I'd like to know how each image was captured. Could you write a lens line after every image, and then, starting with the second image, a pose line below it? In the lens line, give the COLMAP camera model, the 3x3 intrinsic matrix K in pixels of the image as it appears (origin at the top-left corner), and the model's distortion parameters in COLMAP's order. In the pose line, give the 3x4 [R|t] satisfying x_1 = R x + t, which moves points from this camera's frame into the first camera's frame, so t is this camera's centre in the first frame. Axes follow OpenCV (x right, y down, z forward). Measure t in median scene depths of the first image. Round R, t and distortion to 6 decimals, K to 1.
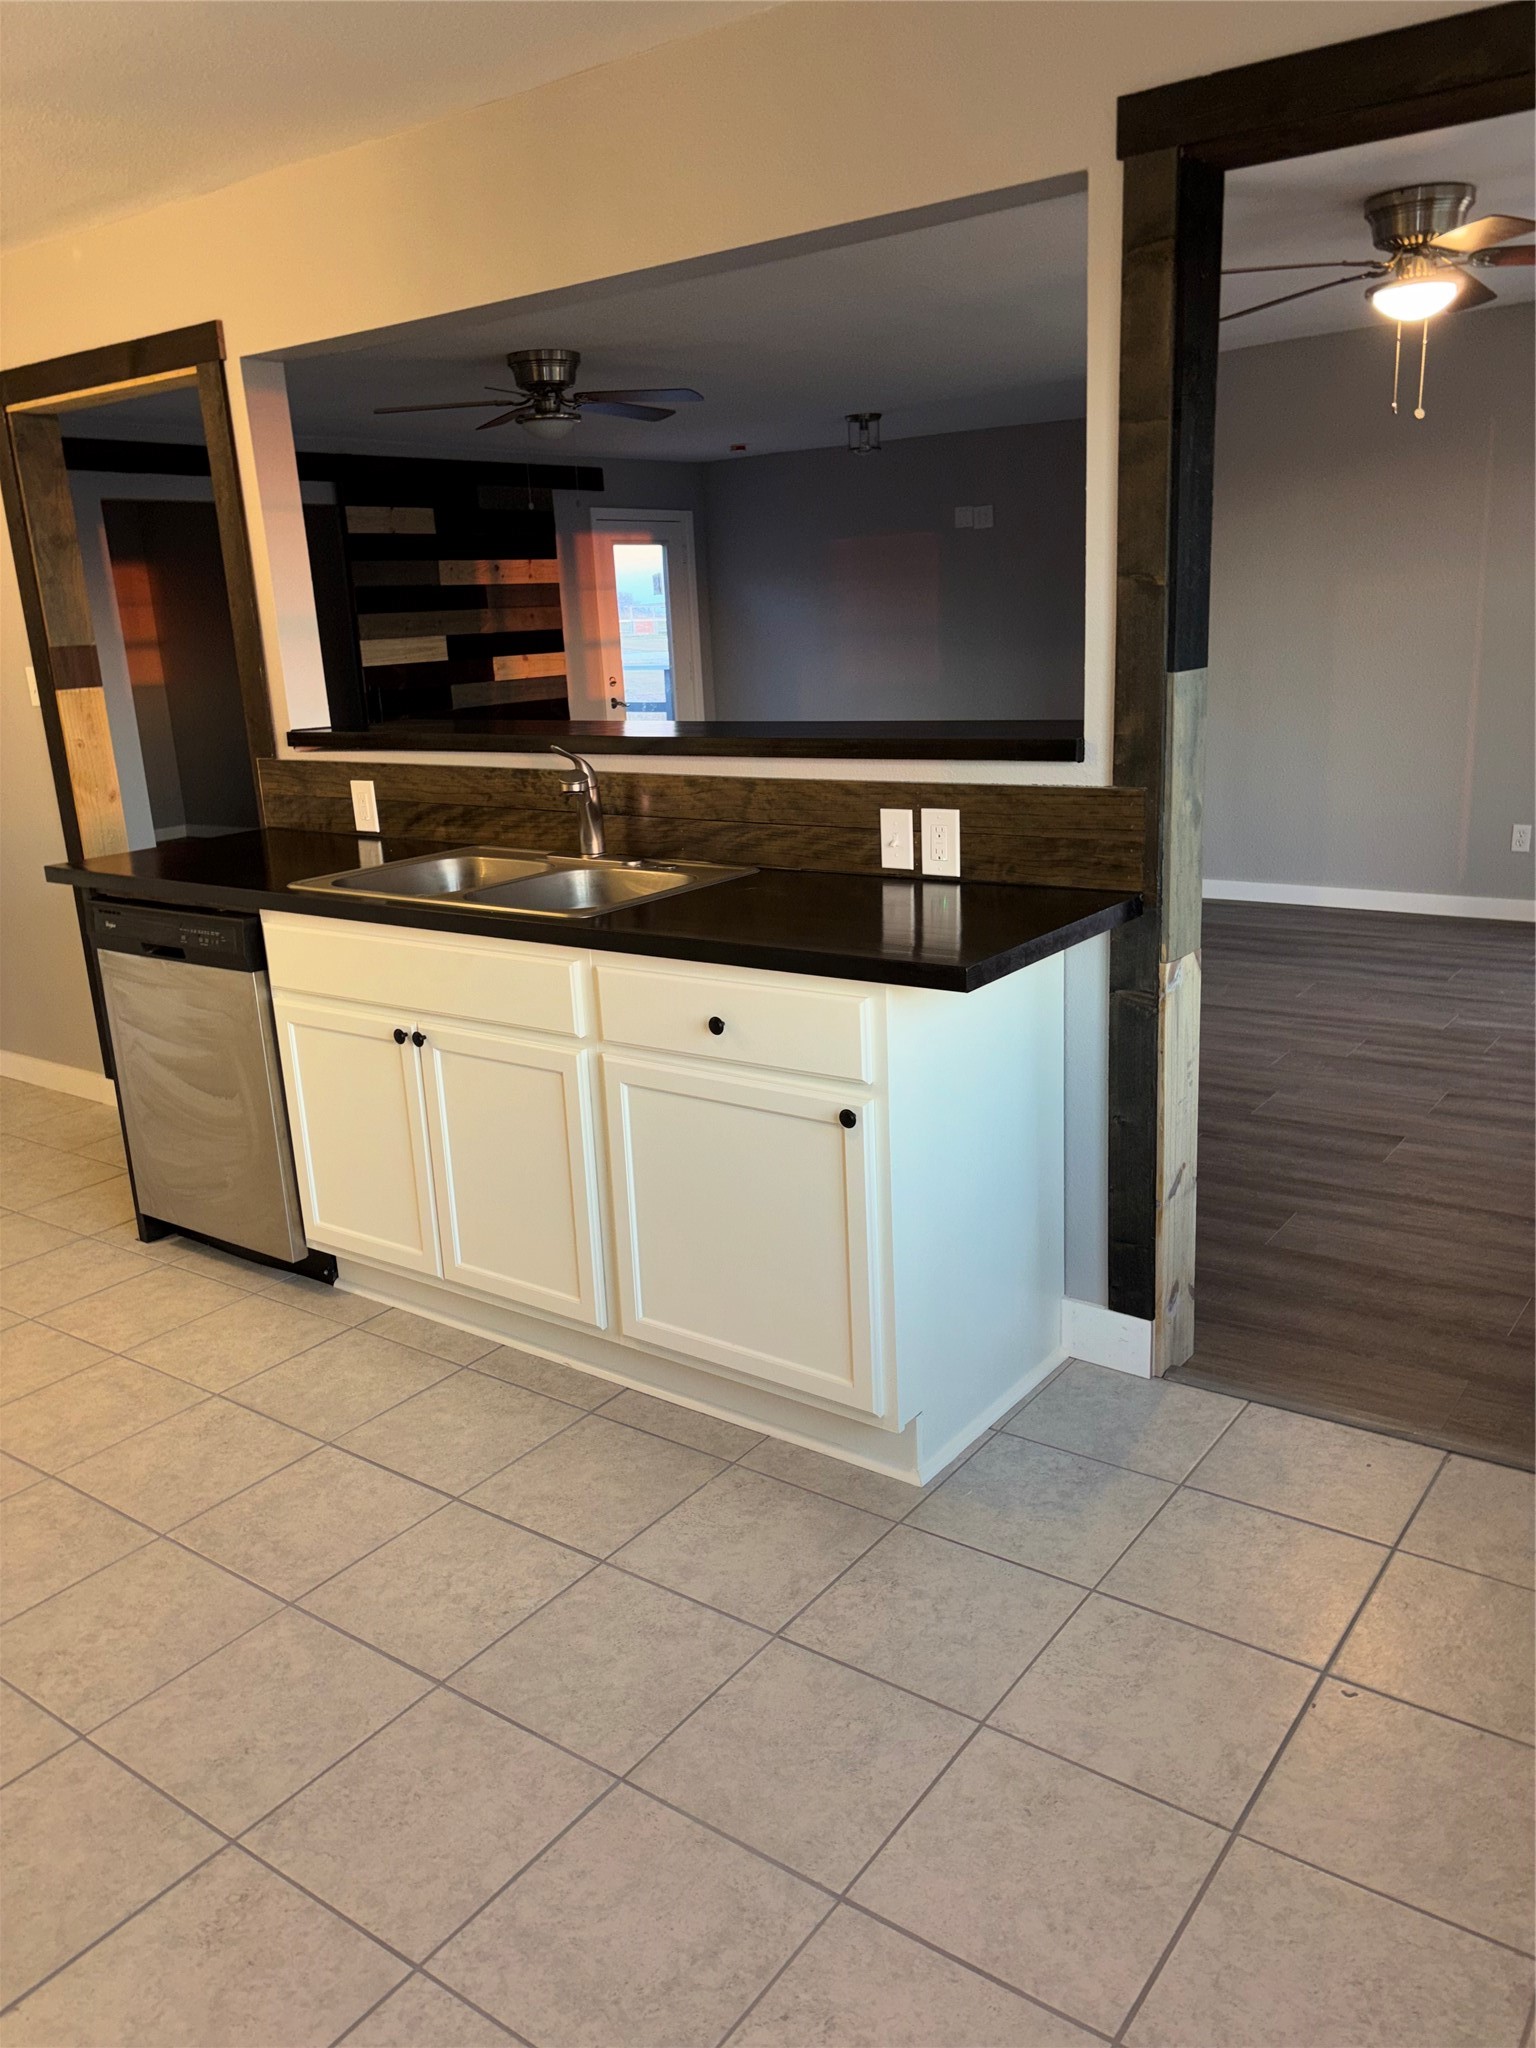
lens RADIAL K [[1549.5, 0, 770.9], [0, 1549.5, 1024.4], [0, 0, 1]] dist [0.032499, -0.031164]
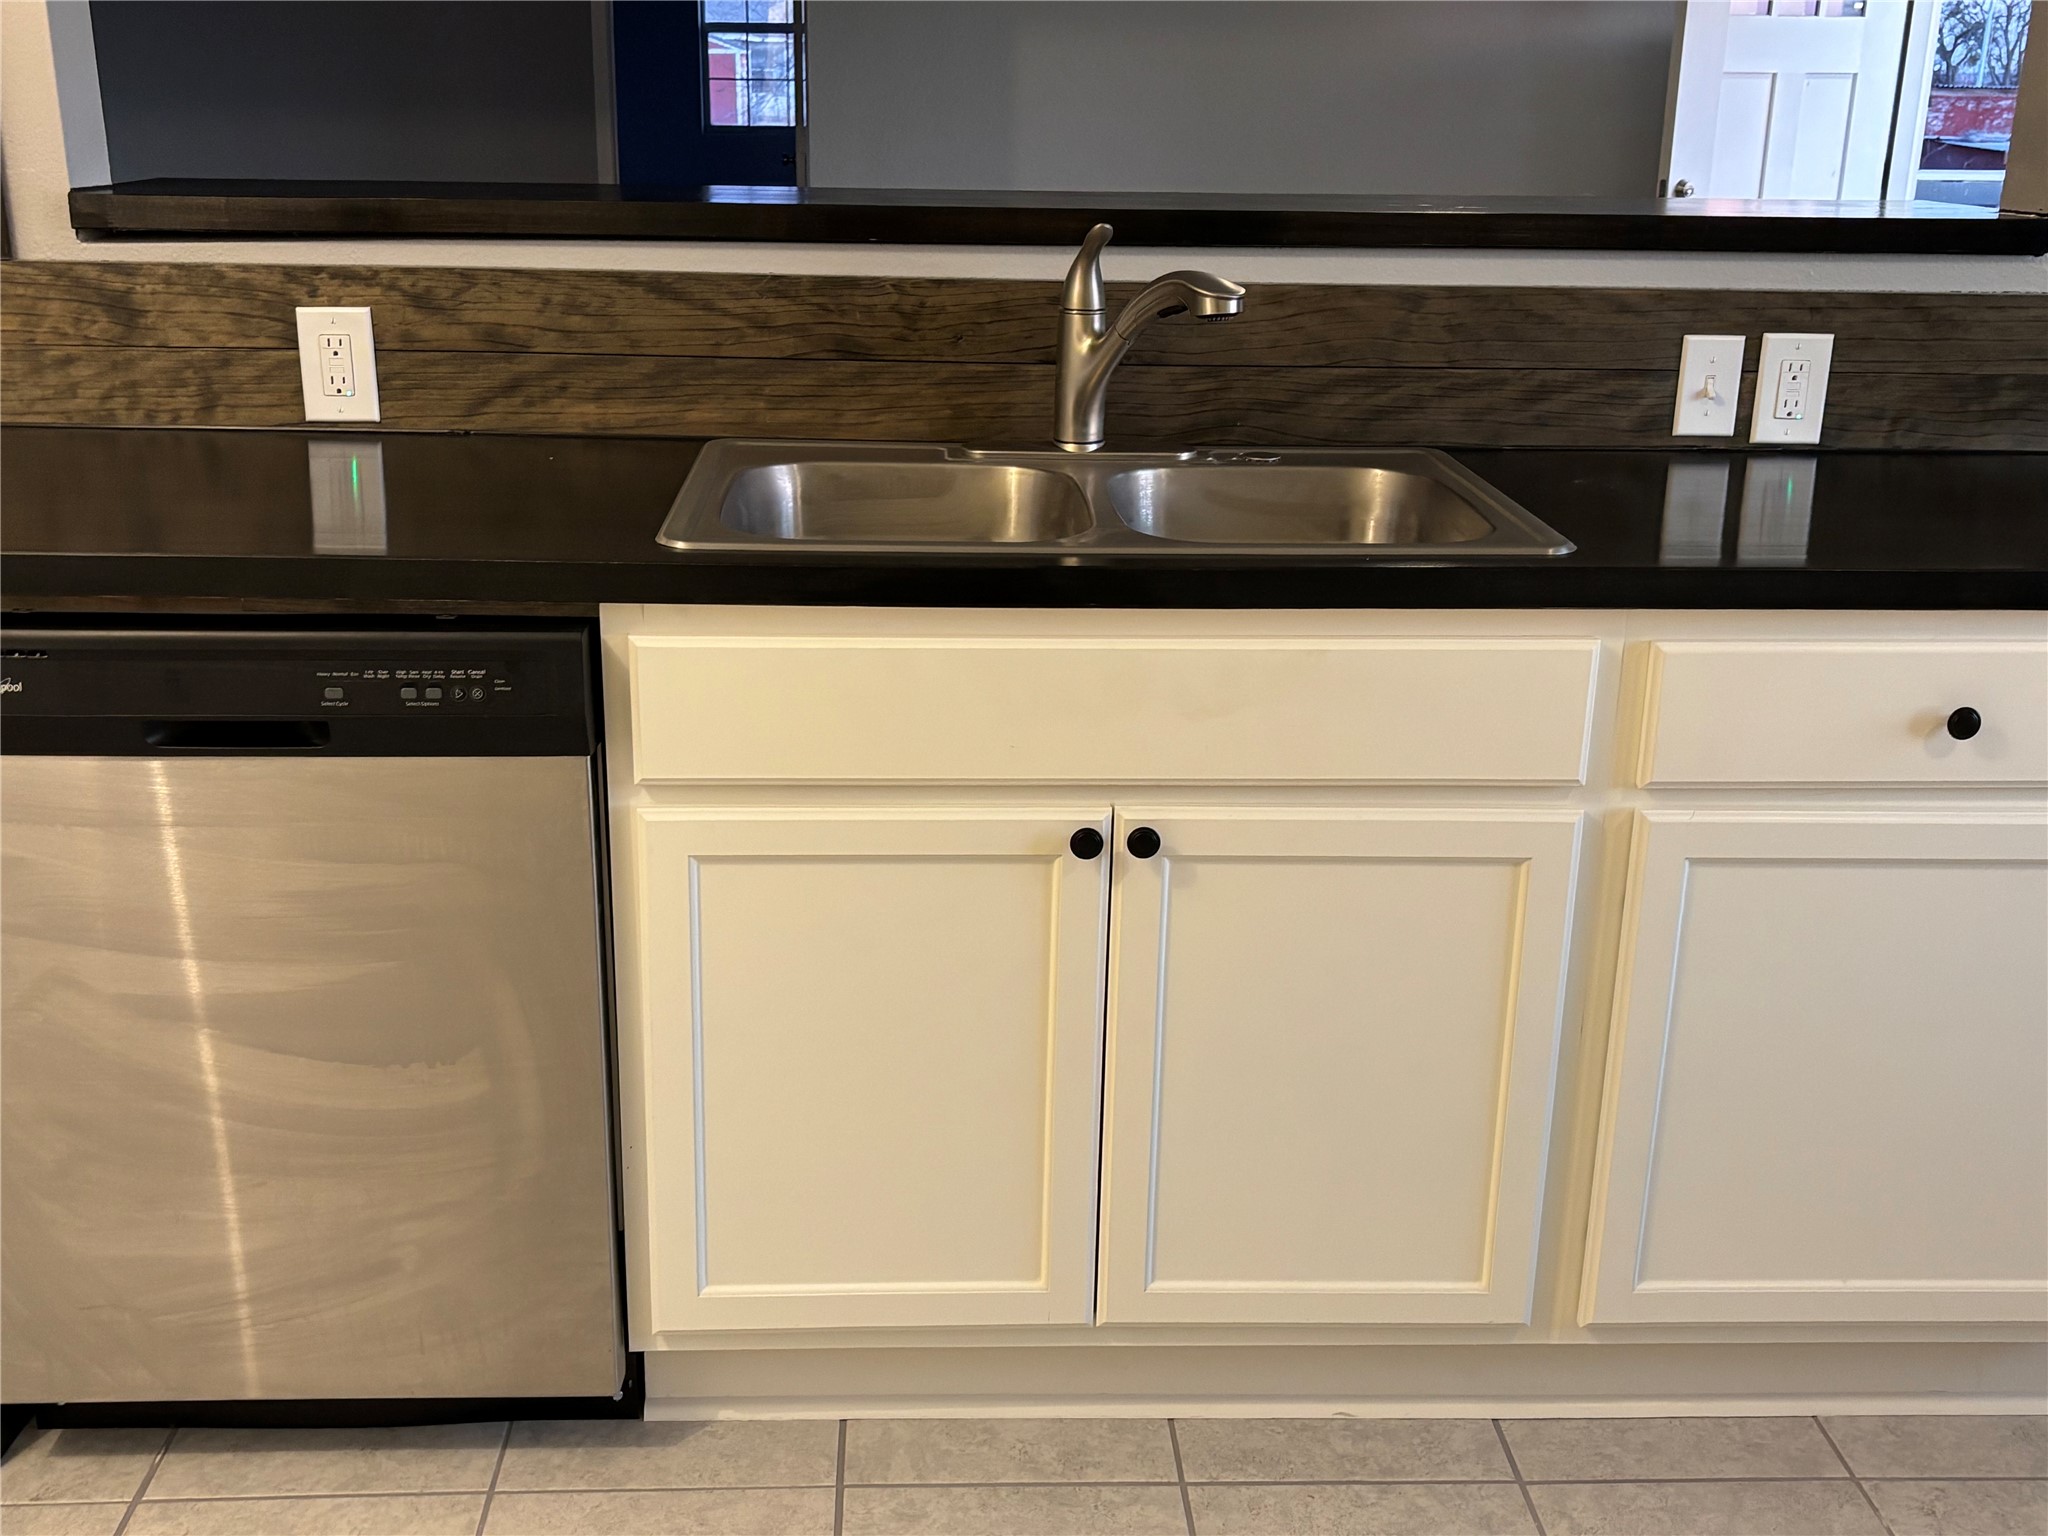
lens RADIAL K [[2197.9, 0, 1022.1], [0, 2197.9, 767.4], [0, 0, 1]] dist [-0.001150, 0.000000]
pose [[0.779309, -0.135132, 0.611896, -0.636791], [0.110453, 0.990805, 0.078139, -0.066901], [-0.616829, 0.006691, 0.787069, 0.478643]]
